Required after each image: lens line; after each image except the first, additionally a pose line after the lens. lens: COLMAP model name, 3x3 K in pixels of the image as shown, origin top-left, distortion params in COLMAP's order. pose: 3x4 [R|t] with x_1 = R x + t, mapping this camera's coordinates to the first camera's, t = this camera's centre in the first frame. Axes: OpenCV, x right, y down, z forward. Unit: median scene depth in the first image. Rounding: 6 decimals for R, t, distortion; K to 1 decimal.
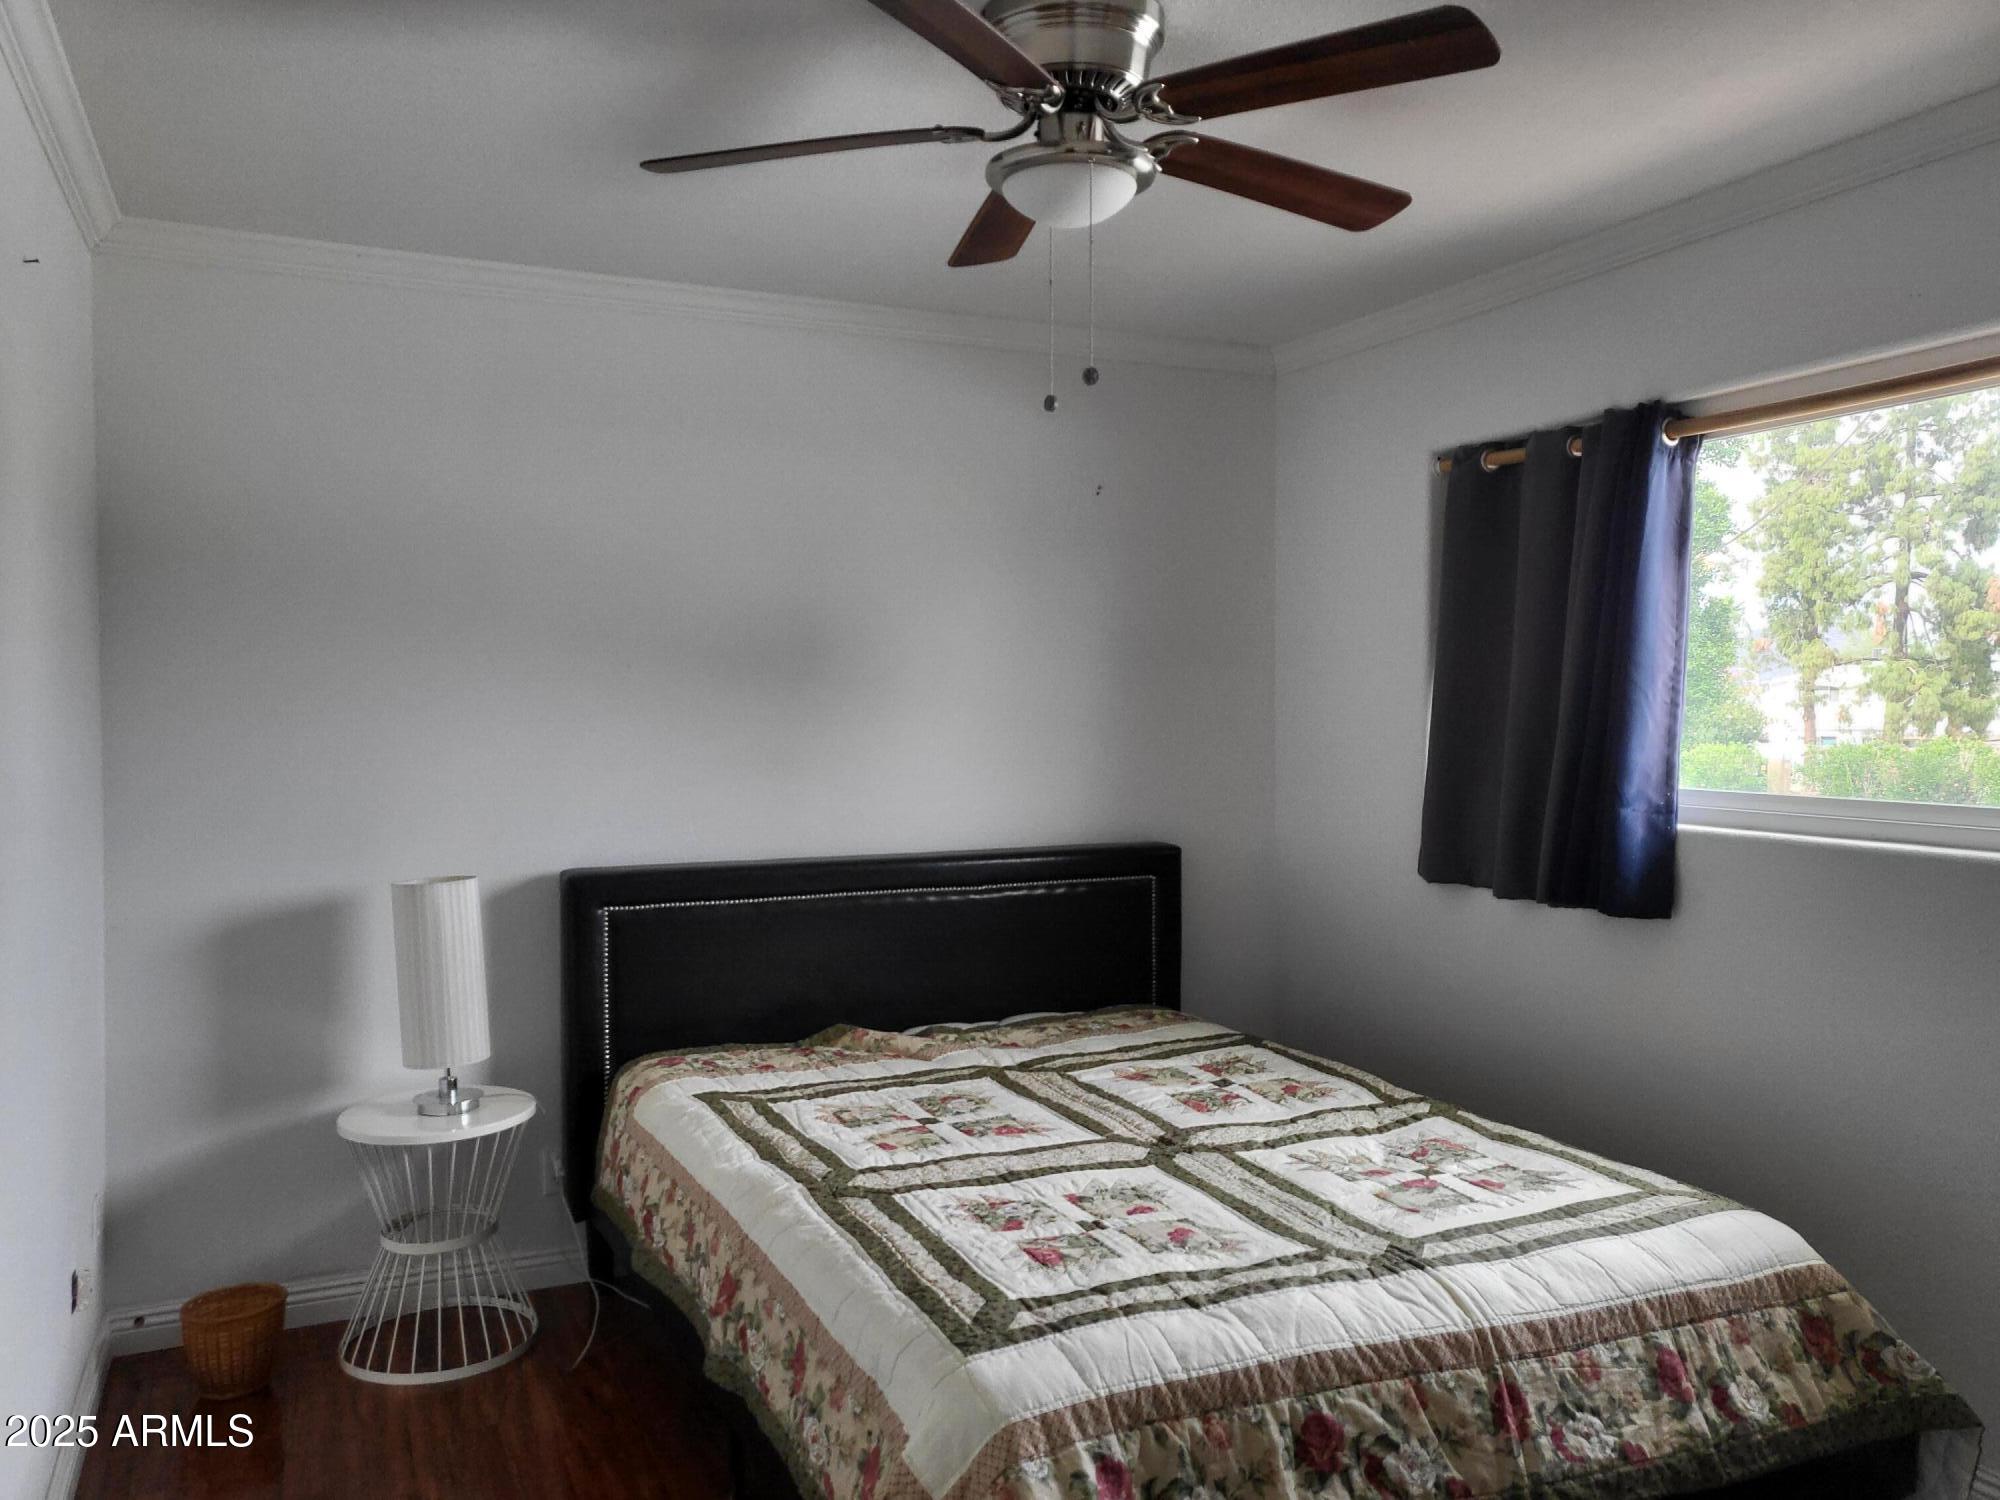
lens RADIAL K [[1533.8, 0, 1015.7], [0, 1533.8, 748.3], [0, 0, 1]] dist [-0.010050, 0.064575]
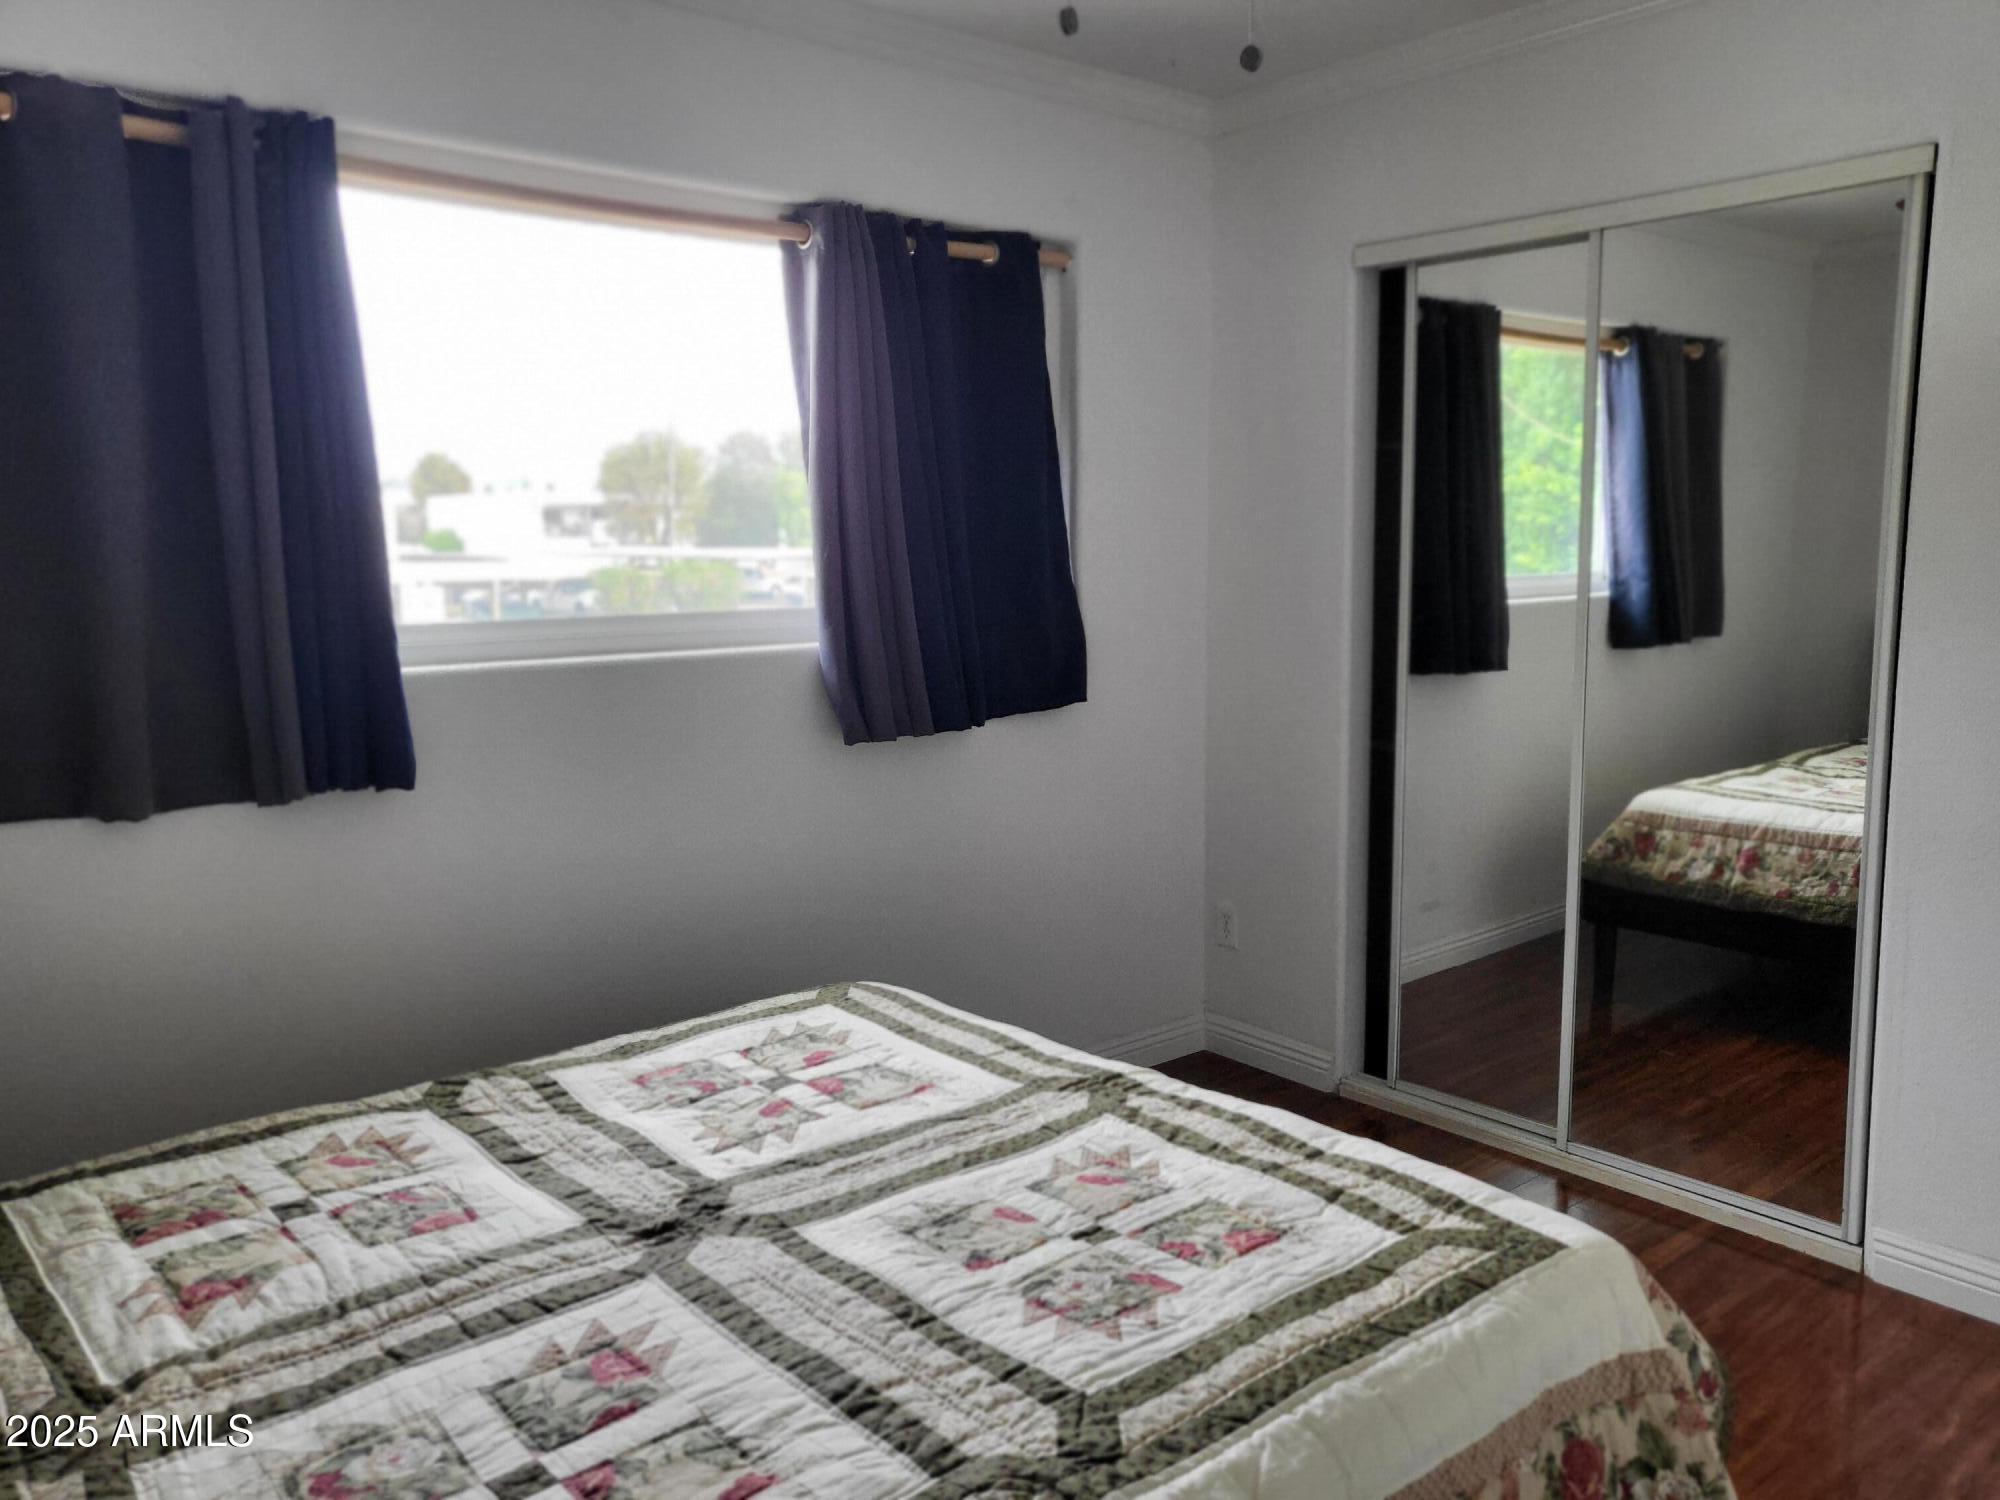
lens RADIAL K [[1533.8, 0, 1014.9], [0, 1533.8, 755.8], [0, 0, 1]] dist [-0.010050, 0.064575]
pose [[-0.267710, -0.143848, 0.952701, -0.576416], [0.031058, 0.986990, 0.157752, -0.030735], [-0.962999, 0.071821, -0.259759, 1.151472]]
